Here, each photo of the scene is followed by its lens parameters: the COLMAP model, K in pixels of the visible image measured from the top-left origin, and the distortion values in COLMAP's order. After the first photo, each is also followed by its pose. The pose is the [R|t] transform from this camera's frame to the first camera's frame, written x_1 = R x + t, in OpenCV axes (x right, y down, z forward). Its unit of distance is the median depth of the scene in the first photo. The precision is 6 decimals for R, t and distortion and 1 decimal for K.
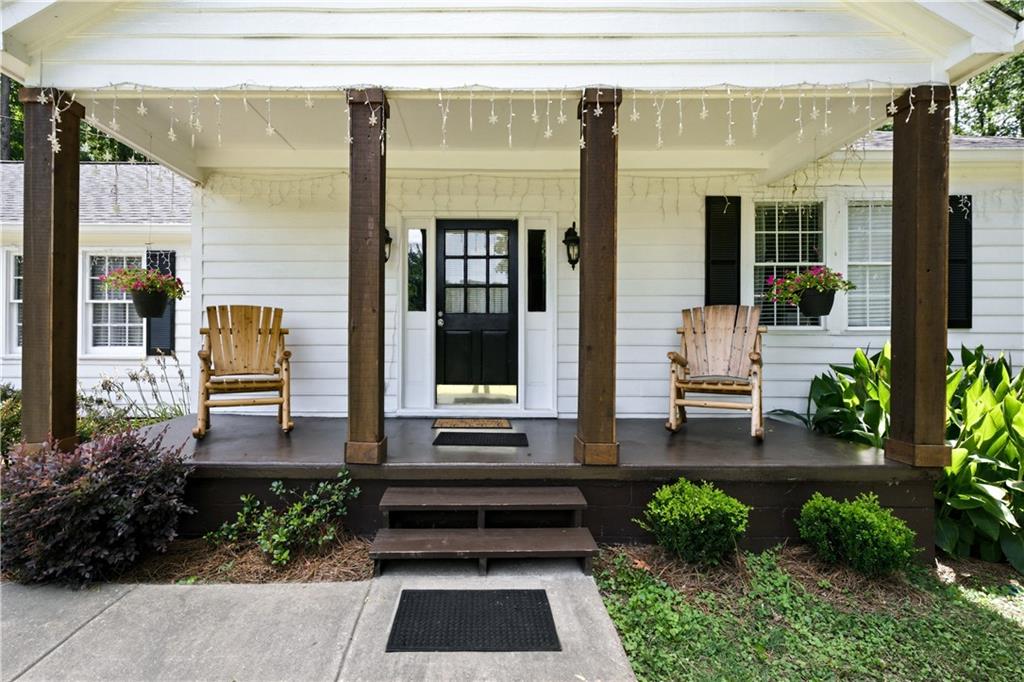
lens RADIAL K [[428.6, 0, 505.8], [0, 428.6, 340.1], [0, 0, 1]] dist [0.002251, 0.000014]
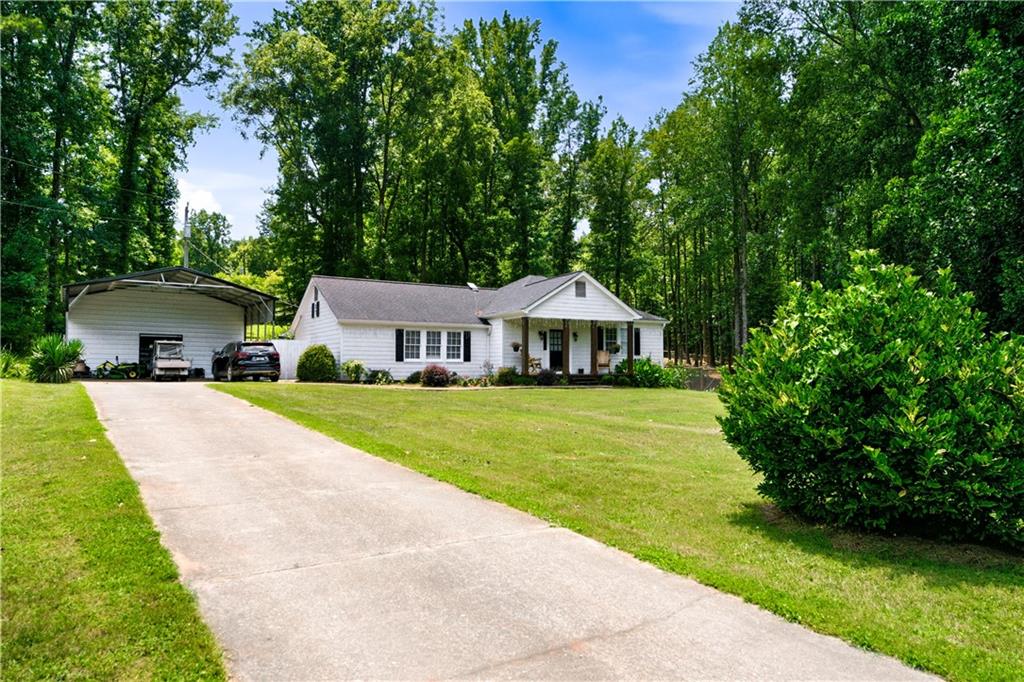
lens RADIAL K [[625.4, 0, 512.4], [0, 625.4, 340.8], [0, 0, 1]] dist [-0.000044, -0.000014]
pose [[0.862293, 0.019231, 0.506045, -3.764243], [0.007664, 0.998669, -0.051013, 0.160677], [-0.506352, 0.047866, 0.860997, -4.382369]]
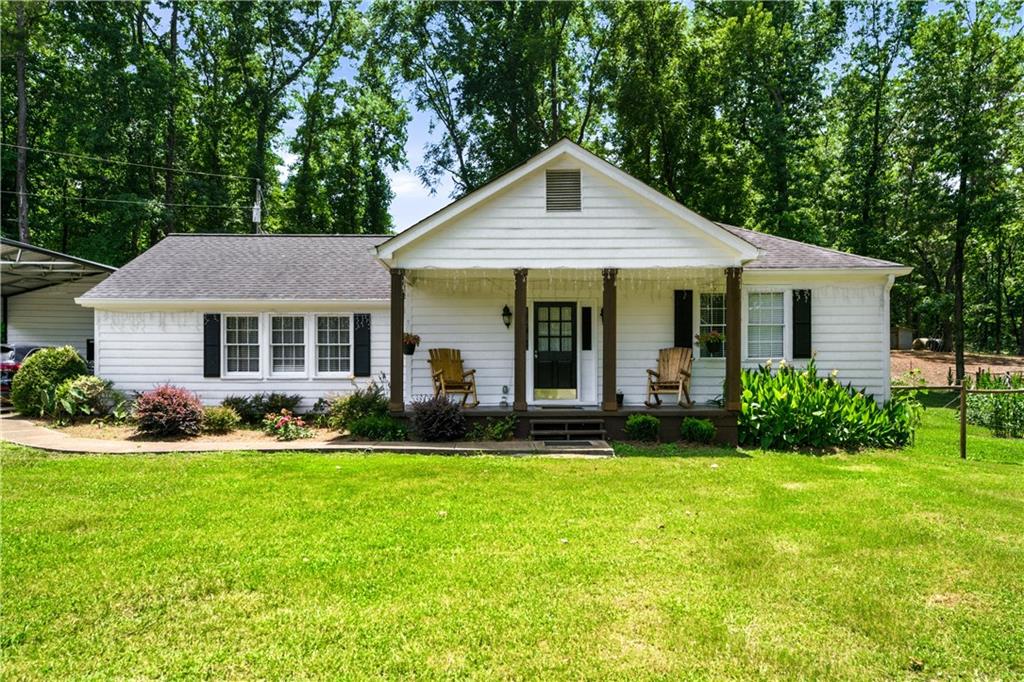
lens RADIAL K [[618.7, 0, 548.6], [0, 618.7, 377.4], [0, 0, 1]] dist [-0.027985, 0.000222]
pose [[0.999986, -0.004080, 0.003356, -0.107781], [0.004087, 0.999990, -0.001954, 0.058514], [-0.003348, 0.001967, 0.999992, -1.760604]]
